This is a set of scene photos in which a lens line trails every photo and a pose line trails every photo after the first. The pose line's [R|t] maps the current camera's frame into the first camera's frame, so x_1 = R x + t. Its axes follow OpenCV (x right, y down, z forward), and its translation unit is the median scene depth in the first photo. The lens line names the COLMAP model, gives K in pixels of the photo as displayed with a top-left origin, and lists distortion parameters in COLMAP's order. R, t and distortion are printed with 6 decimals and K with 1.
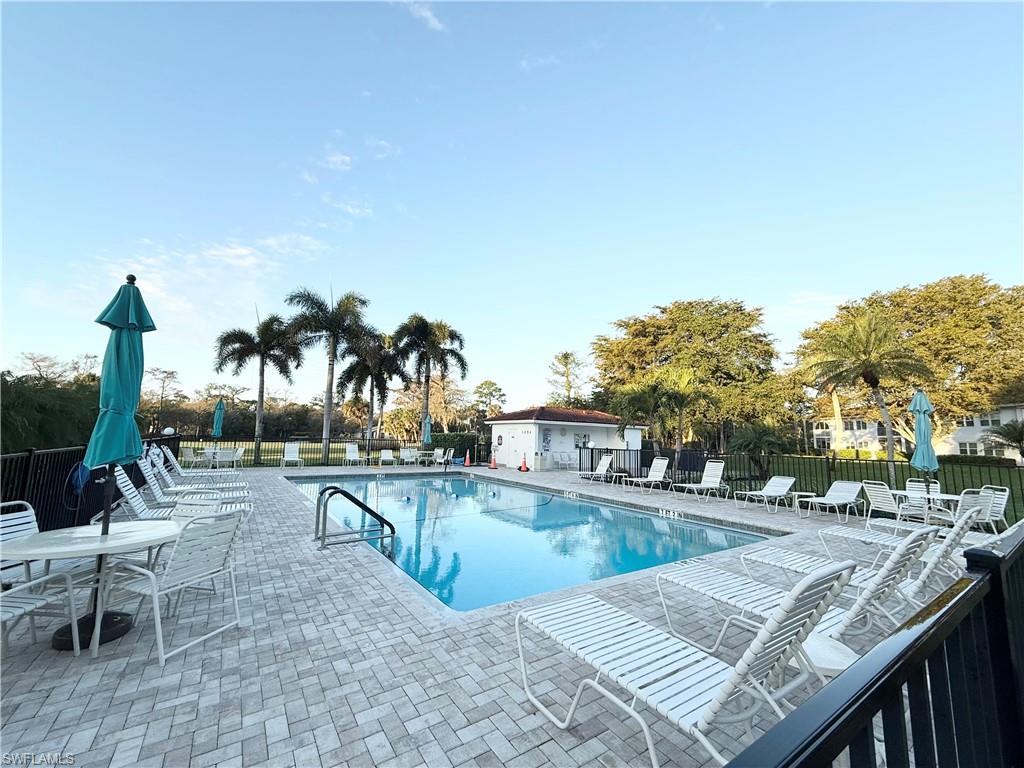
lens RADIAL K [[403.1, 0, 512.0], [0, 403.1, 384.0], [0, 0, 1]] dist [-0.000437, 0.000155]
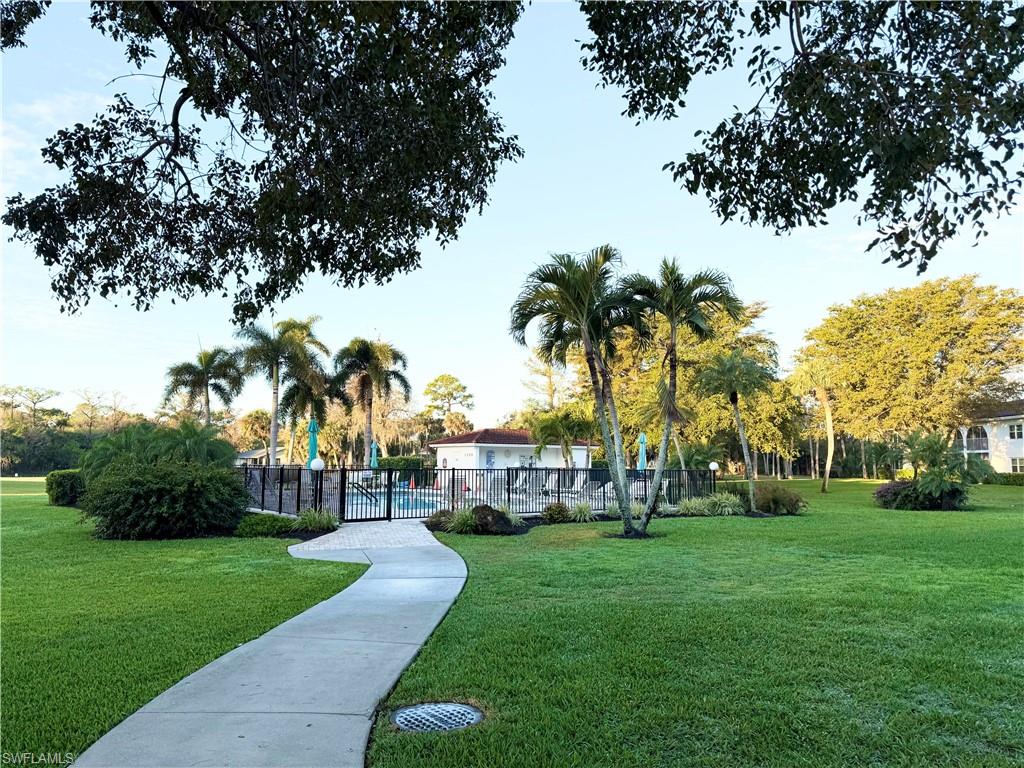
lens RADIAL K [[704.6, 0, 512.0], [0, 704.6, 384.0], [0, 0, 1]] dist [0.048932, -0.001419]
pose [[0.999503, -0.016122, 0.027091, 0.084474], [0.015514, 0.999626, 0.022513, -0.086477], [-0.027444, -0.022081, 0.999379, -0.690342]]
